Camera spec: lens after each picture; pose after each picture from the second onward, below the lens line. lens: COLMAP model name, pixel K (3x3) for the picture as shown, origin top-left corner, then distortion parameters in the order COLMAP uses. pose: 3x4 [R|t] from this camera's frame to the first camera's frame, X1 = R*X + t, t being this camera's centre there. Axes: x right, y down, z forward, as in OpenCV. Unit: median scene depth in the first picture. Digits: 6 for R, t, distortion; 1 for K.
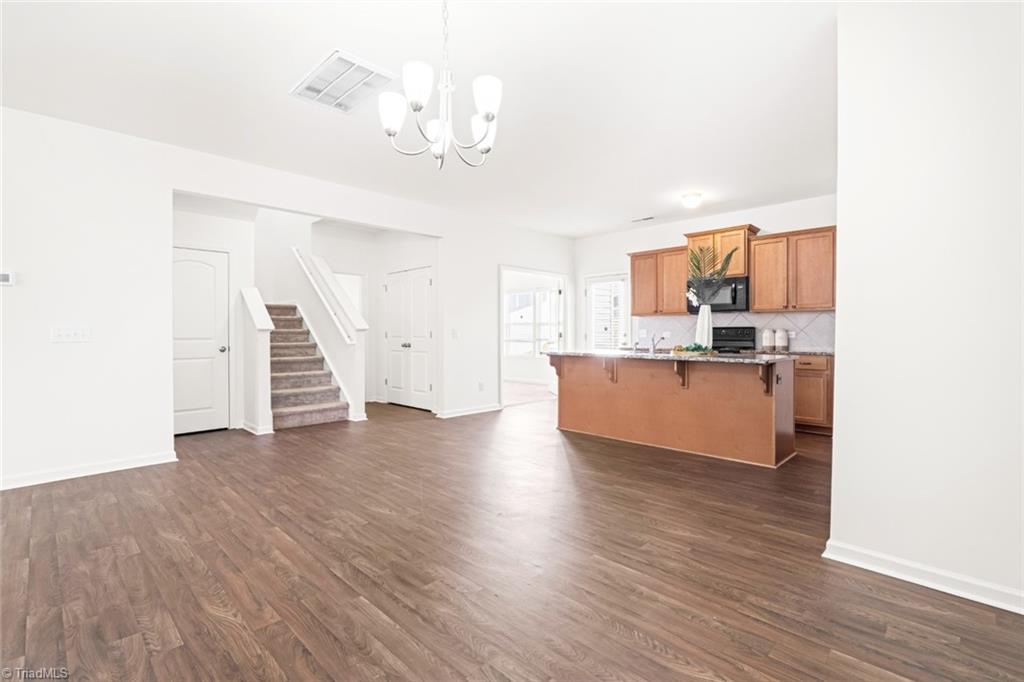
lens RADIAL K [[461.9, 0, 513.1], [0, 461.9, 338.0], [0, 0, 1]] dist [-0.005427, 0.000494]
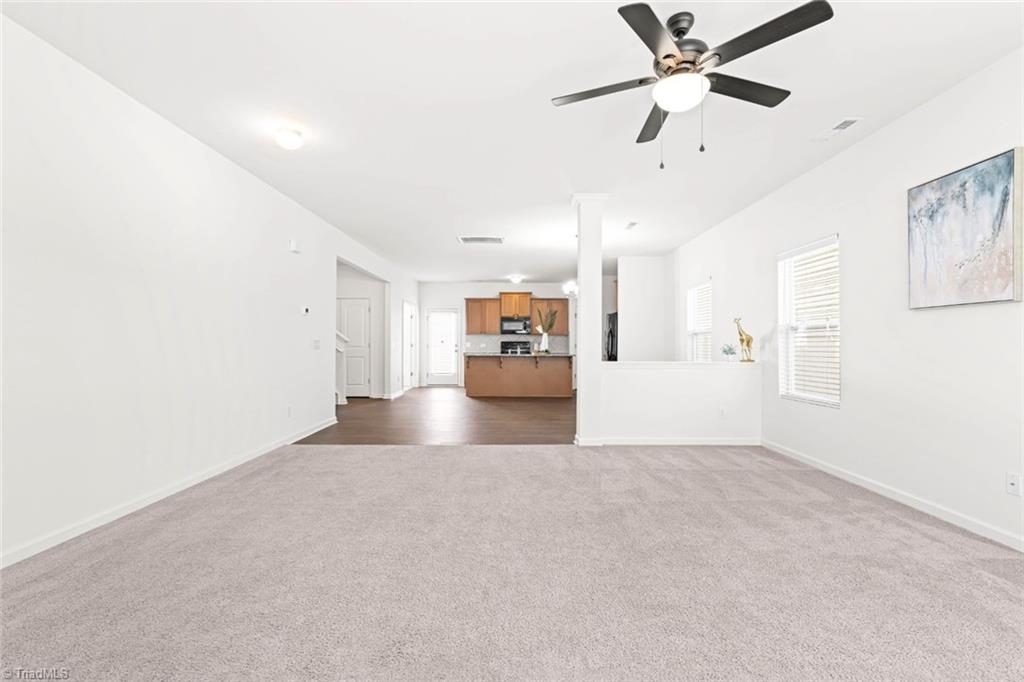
lens RADIAL K [[464.9, 0, 517.9], [0, 464.9, 342.1], [0, 0, 1]] dist [-0.000945, 0.000935]
pose [[0.705366, 0.005799, 0.708820, -1.011079], [0.004145, 0.999916, -0.012306, 0.003422], [-0.708831, 0.011618, 0.705282, -0.431507]]
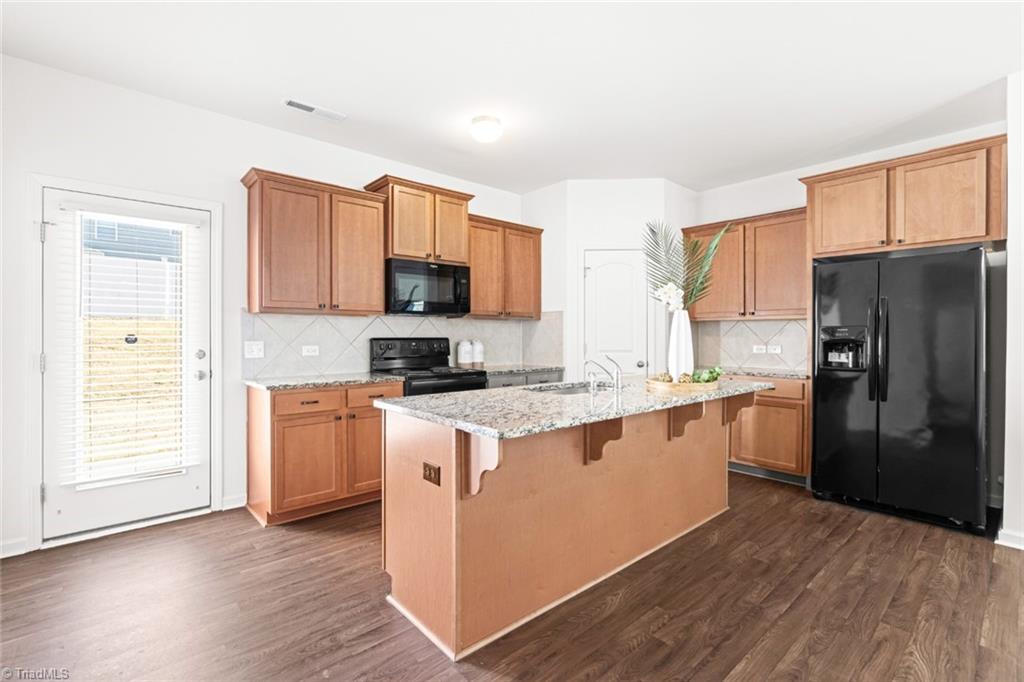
lens RADIAL K [[461.9, 0, 513.1], [0, 461.9, 338.0], [0, 0, 1]] dist [-0.005427, 0.000494]
pose [[0.069063, -0.004025, 0.997604, -0.204647], [0.008438, 0.999958, 0.003450, -0.026377], [-0.997577, 0.008179, 0.069094, 0.883694]]
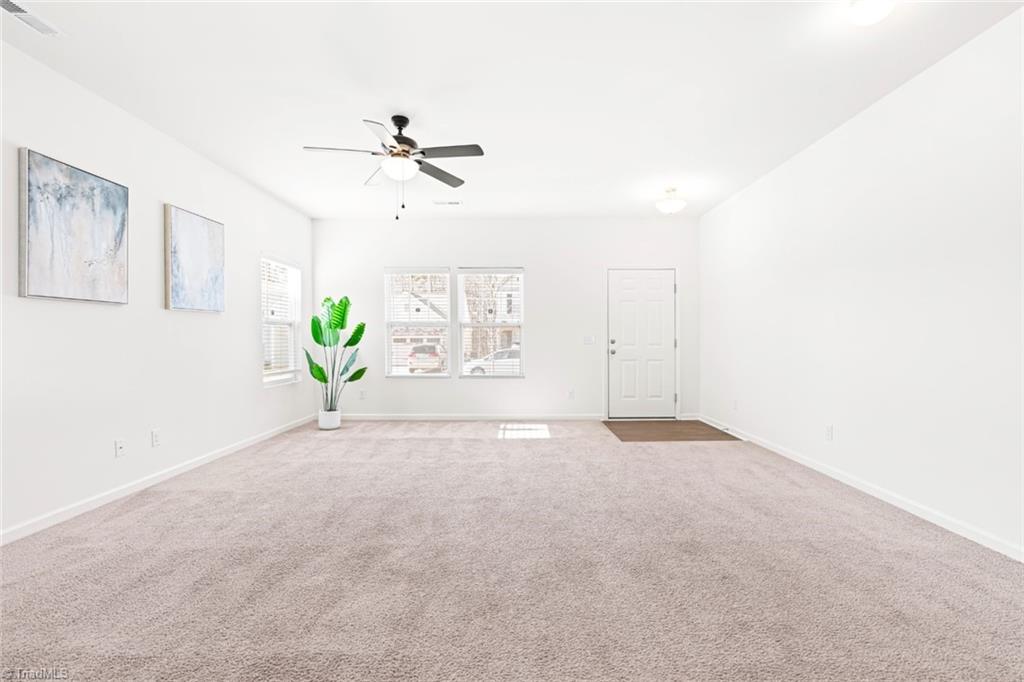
lens RADIAL K [[464.9, 0, 517.9], [0, 464.9, 342.1], [0, 0, 1]] dist [-0.000945, 0.000935]
pose [[-0.708547, 0.010729, -0.705582, -0.305925], [-0.002989, 0.999830, 0.018205, -0.005019], [0.705657, 0.015008, -0.708394, 0.287956]]
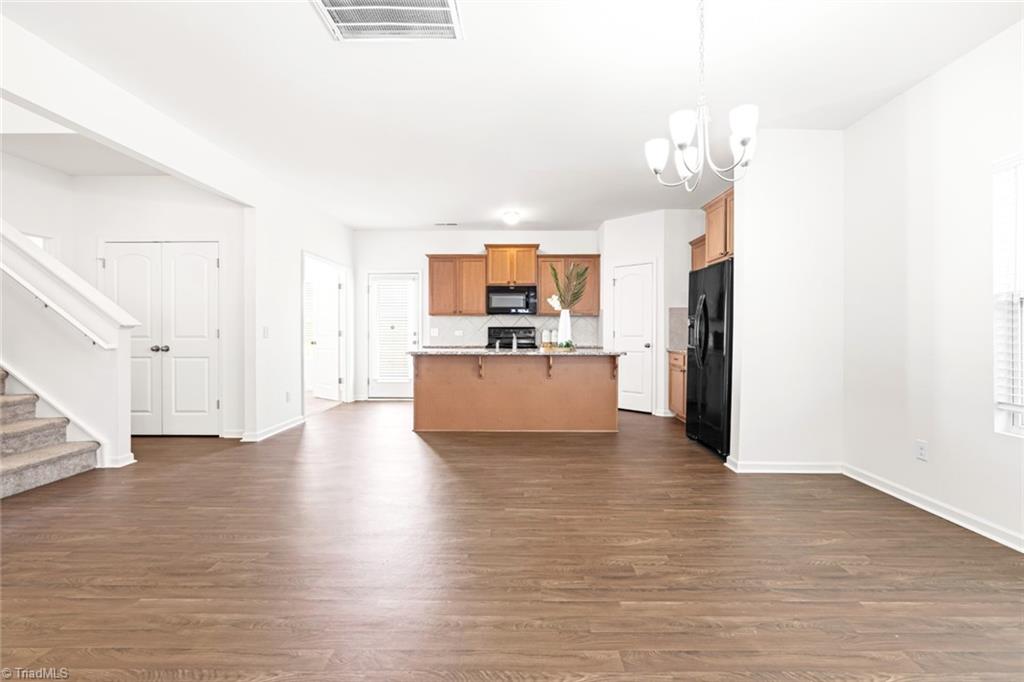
lens RADIAL K [[461.9, 0, 513.1], [0, 461.9, 338.0], [0, 0, 1]] dist [-0.005427, 0.000494]
pose [[0.719531, -0.007548, 0.694419, -0.396839], [0.004182, 0.999970, 0.006536, -0.003437], [-0.694448, -0.001799, 0.719541, 0.153249]]
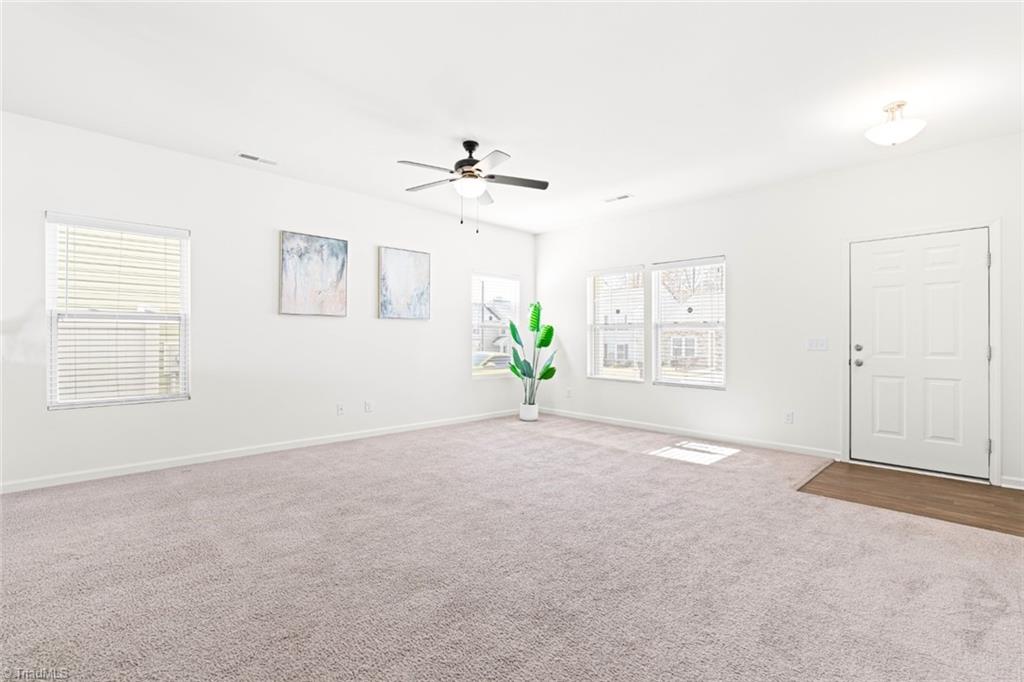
lens RADIAL K [[469.7, 0, 514.7], [0, 469.7, 338.1], [0, 0, 1]] dist [-0.003406, 0.000262]
pose [[-0.999927, -0.003380, 0.011559, -0.698281], [-0.003270, 0.999949, 0.009545, -0.008102], [-0.011590, 0.009507, -0.999888, 0.429590]]
